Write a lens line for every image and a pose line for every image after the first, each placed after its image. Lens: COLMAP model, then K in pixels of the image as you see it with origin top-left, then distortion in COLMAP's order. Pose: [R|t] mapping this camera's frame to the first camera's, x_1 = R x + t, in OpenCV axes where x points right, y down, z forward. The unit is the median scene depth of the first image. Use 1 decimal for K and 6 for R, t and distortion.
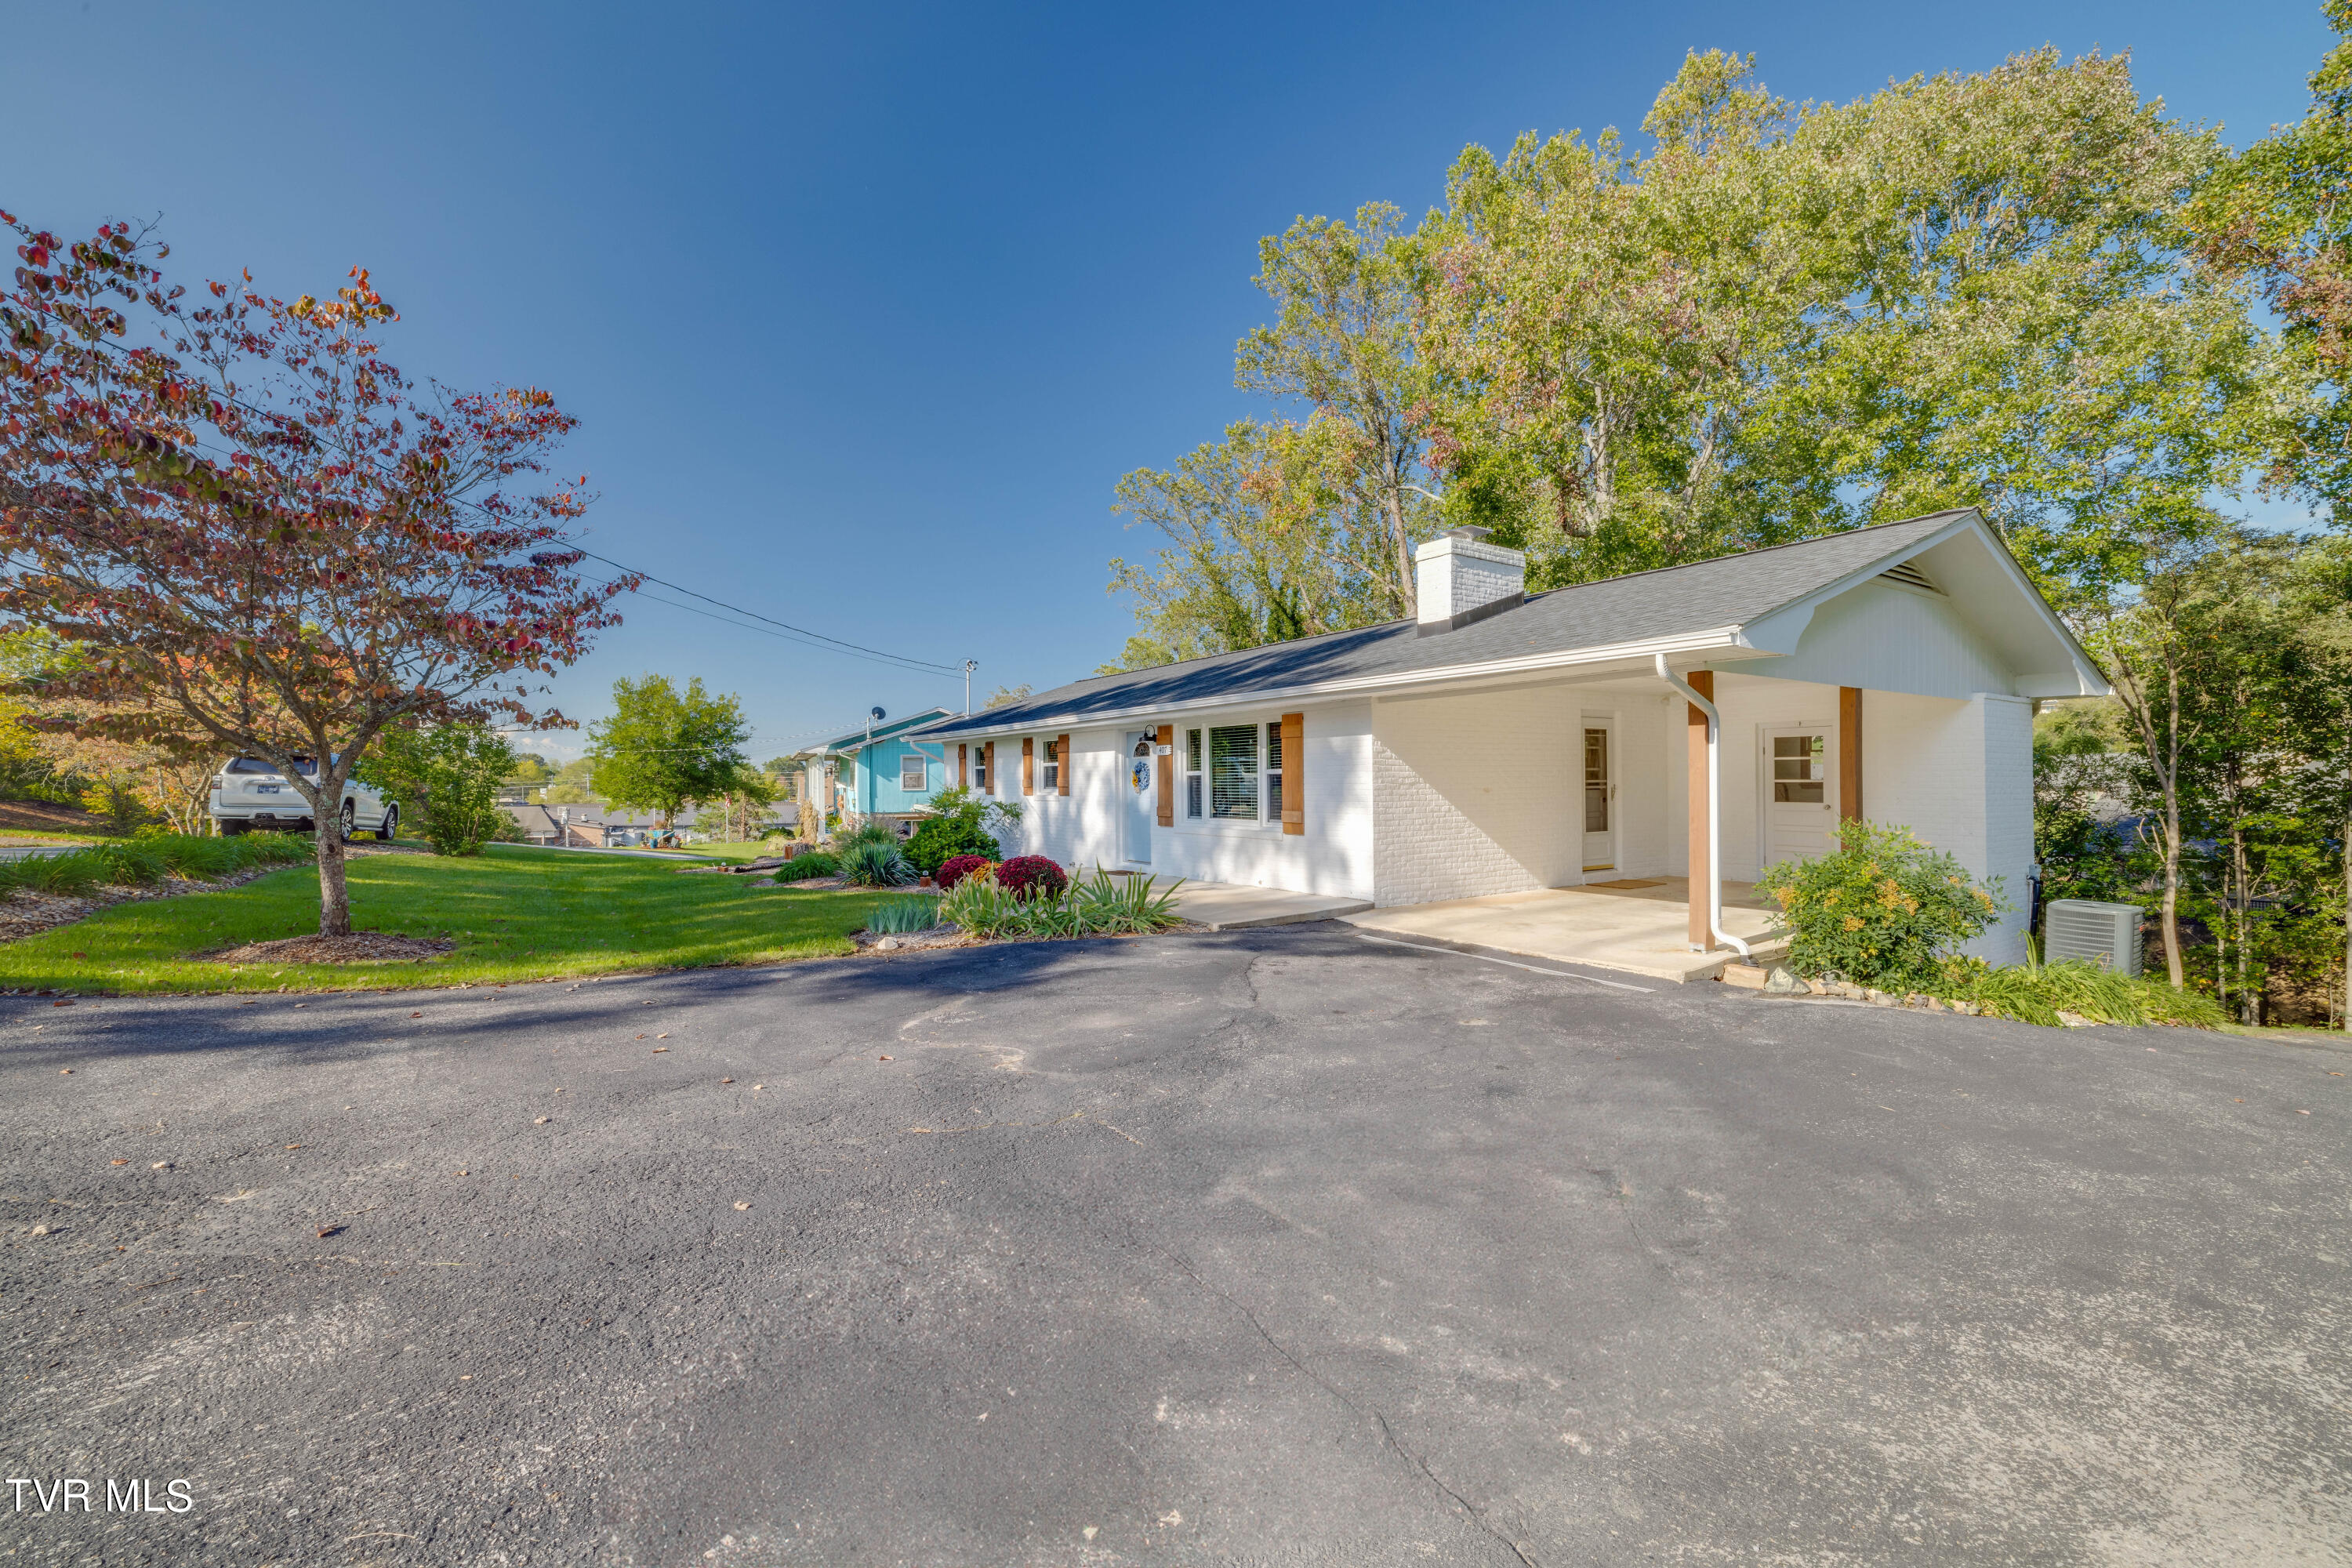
lens RADIAL K [[982.0, 0, 1178.5], [0, 982.0, 785.4], [0, 0, 1]] dist [0.003182, 0.000147]
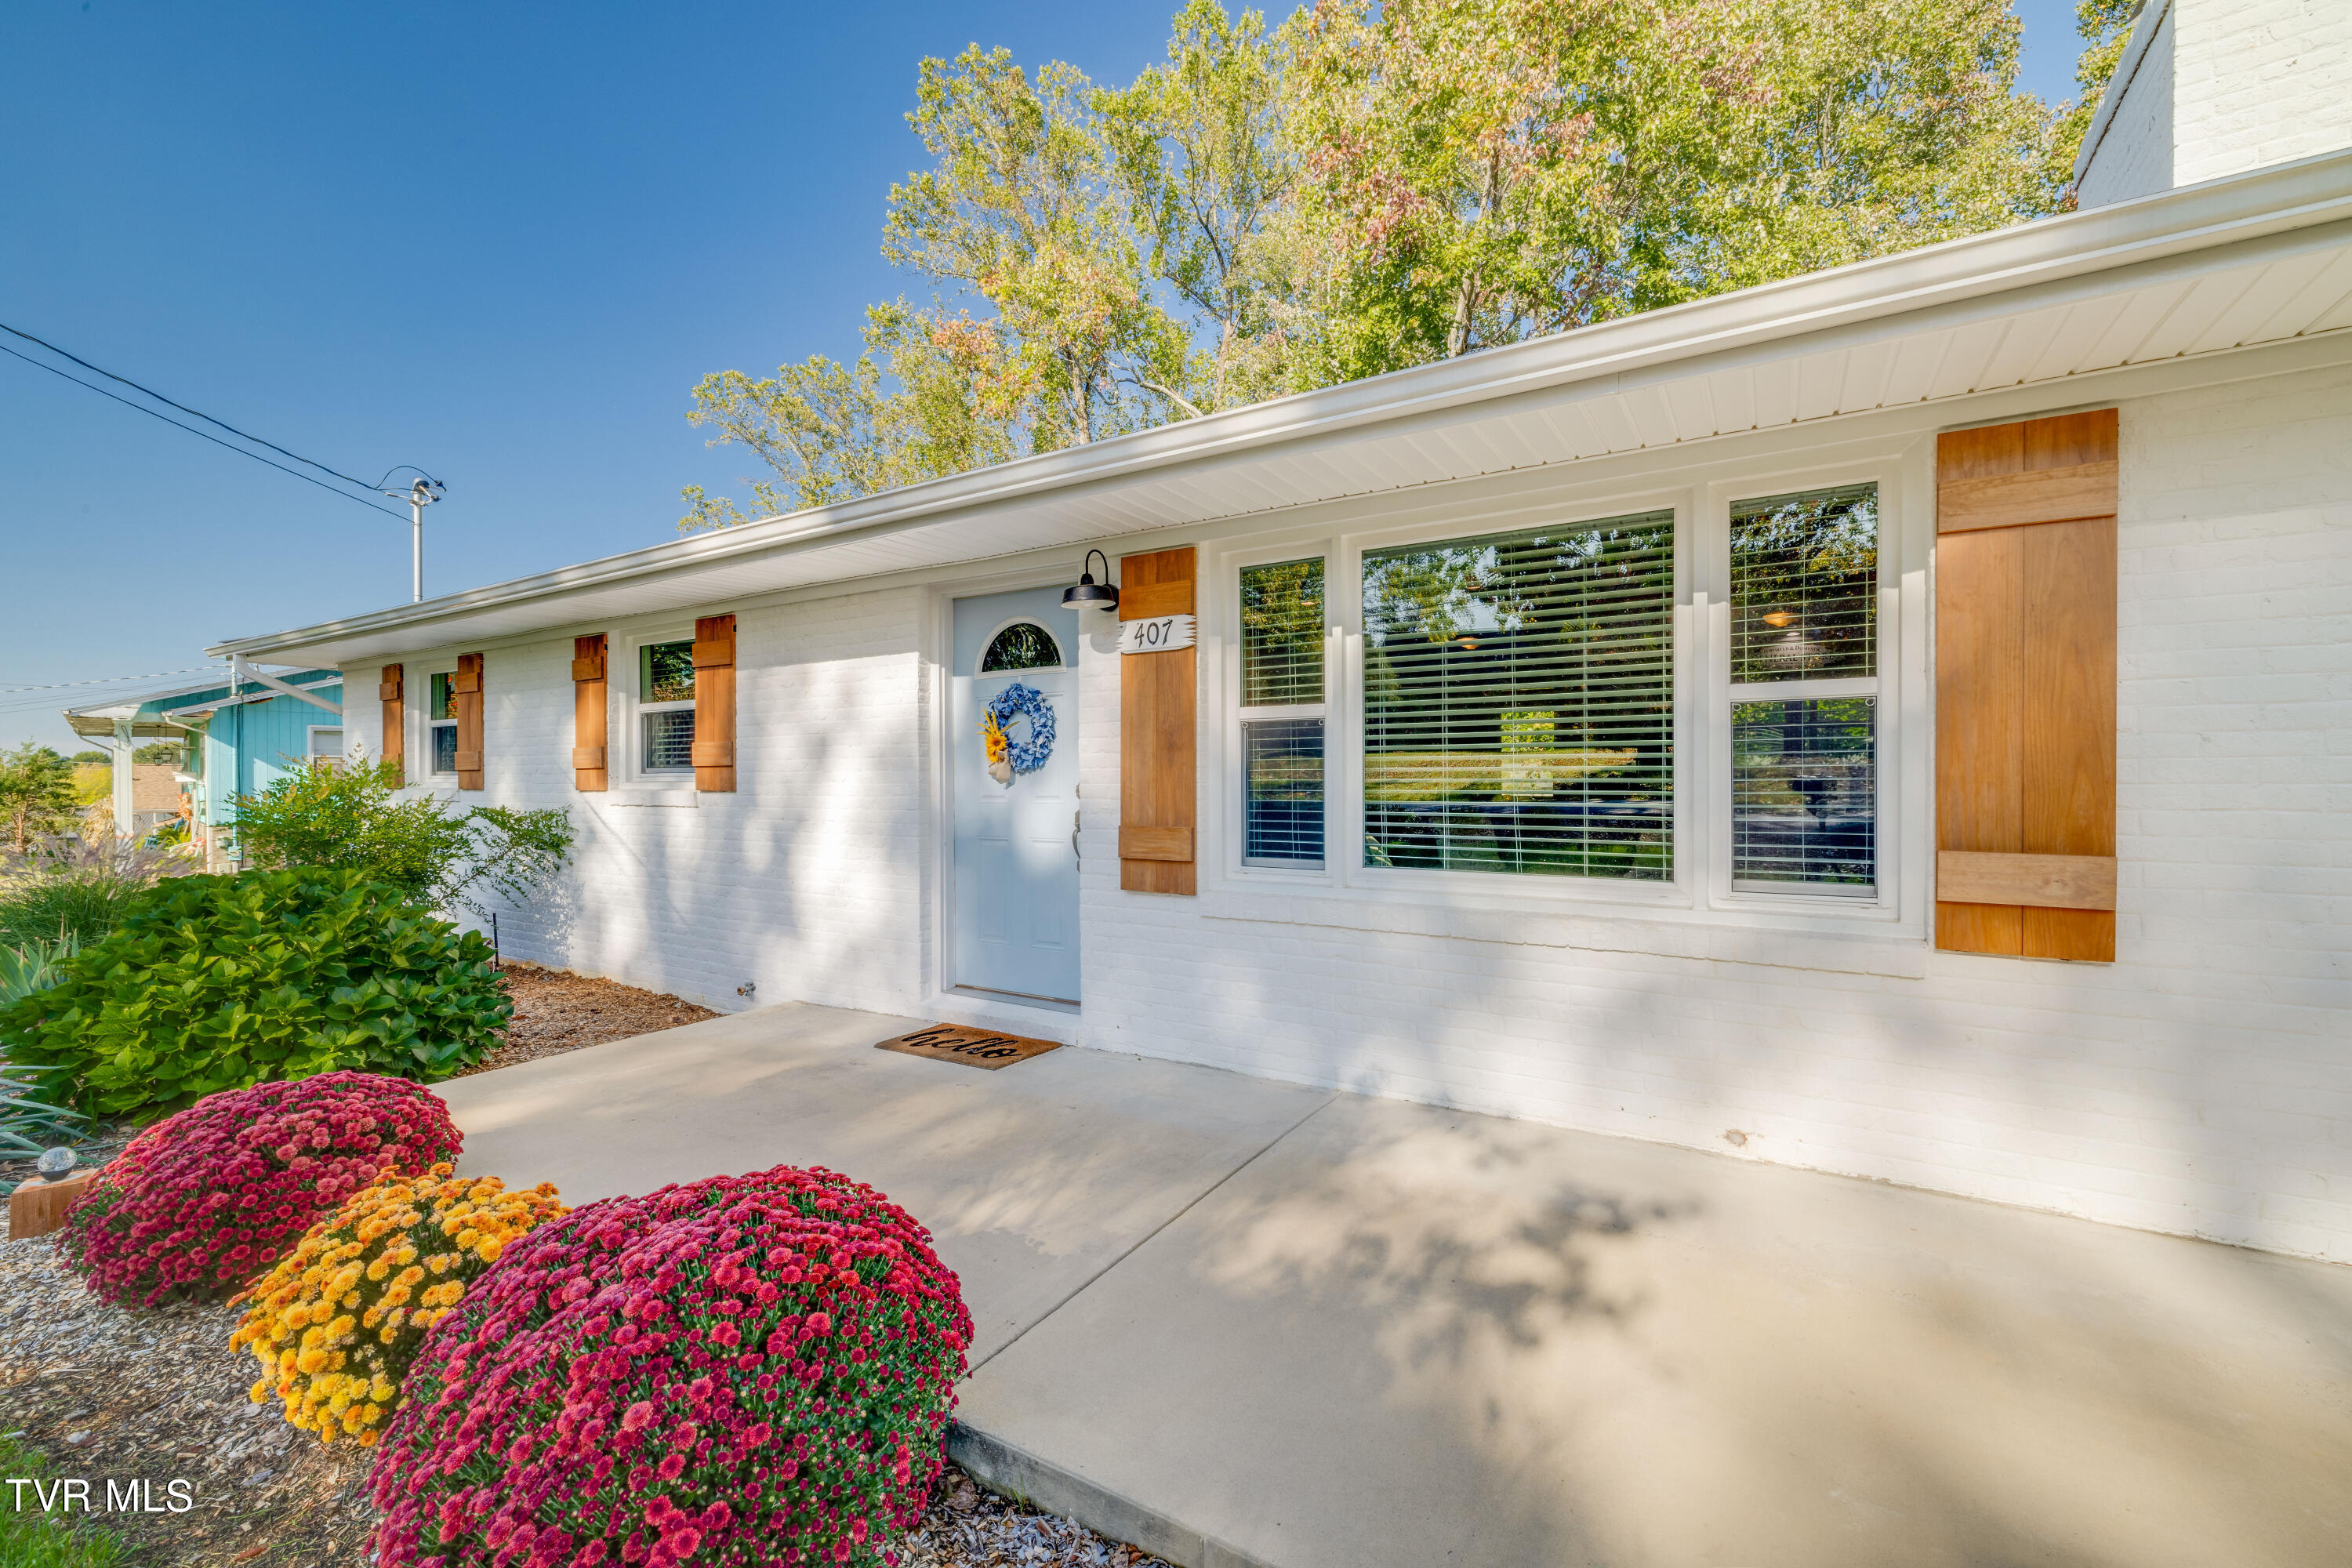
lens RADIAL K [[982.0, 0, 1169.9], [0, 982.0, 783.8], [0, 0, 1]] dist [0.003182, 0.000147]
pose [[0.917451, 0.004755, 0.397821, -0.117595], [-0.003791, 0.999988, -0.003211, 0.008583], [-0.397832, 0.001437, 0.917457, 0.672461]]
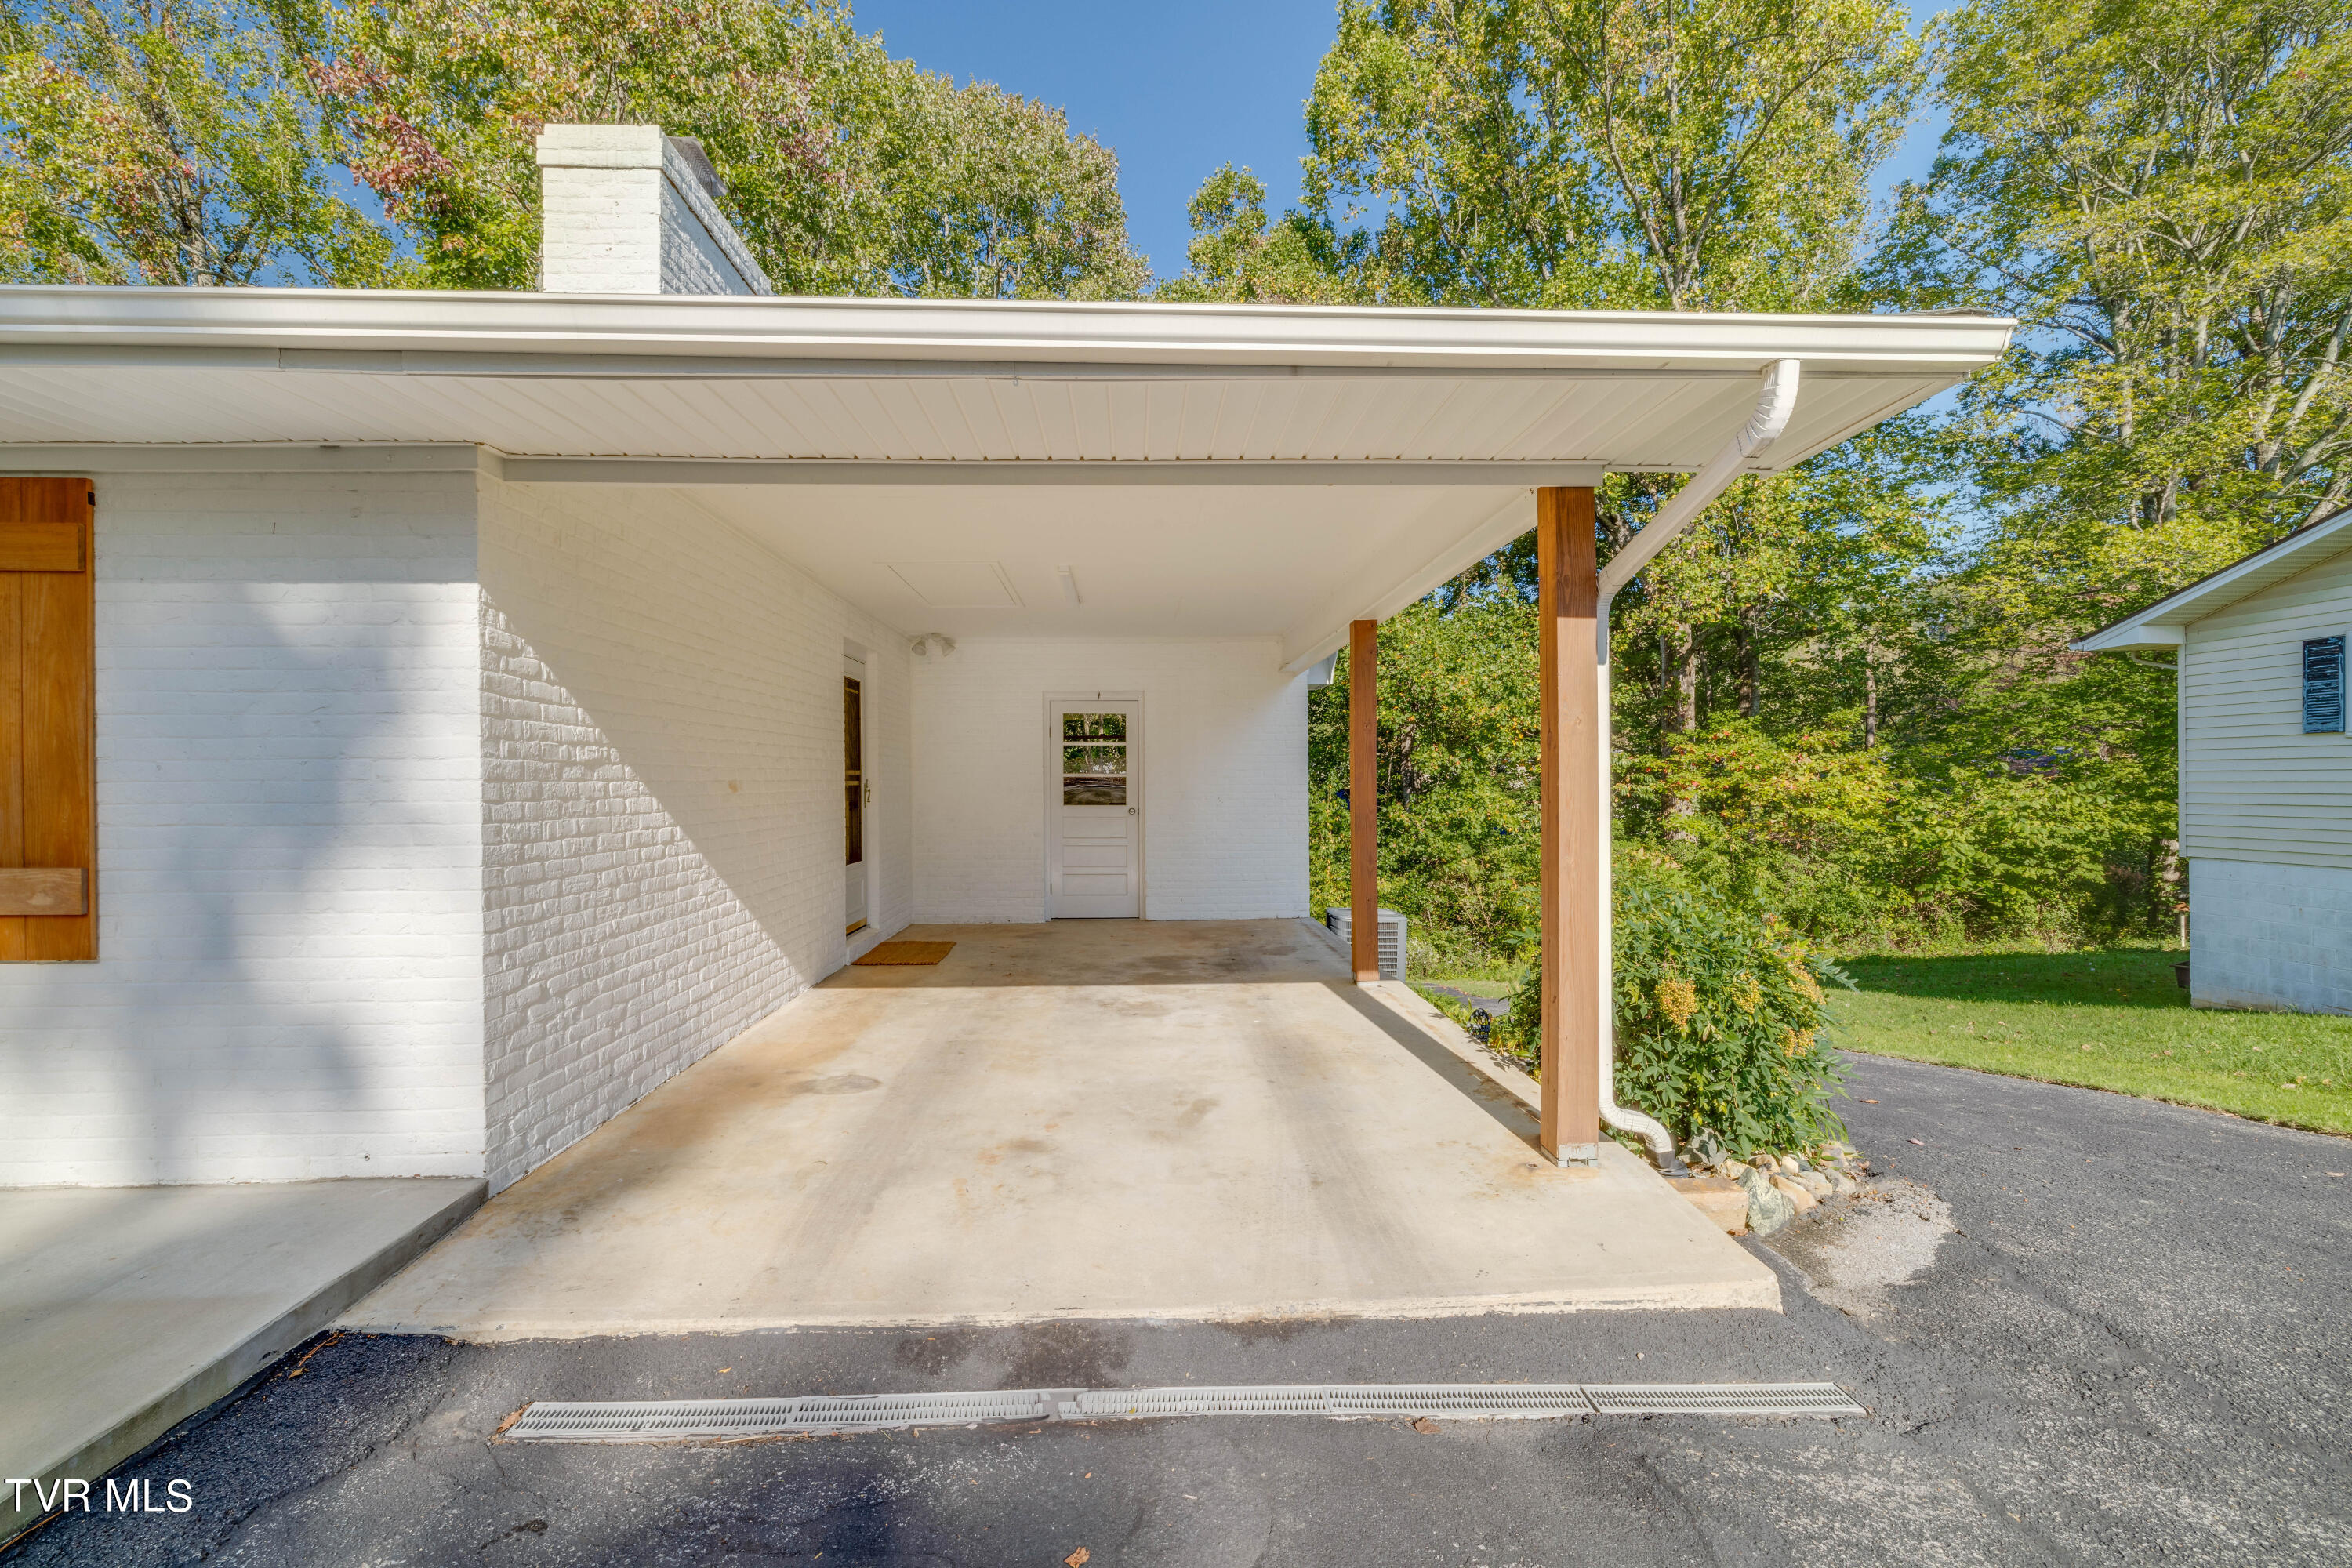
lens RADIAL K [[982.0, 0, 1168.2], [0, 982.0, 782.9], [0, 0, 1]] dist [0.003182, 0.000147]
pose [[0.532231, 0.004930, 0.846585, 0.044978], [0.004363, 0.999954, -0.008566, 0.005773], [-0.846588, 0.008253, 0.532185, 0.481650]]
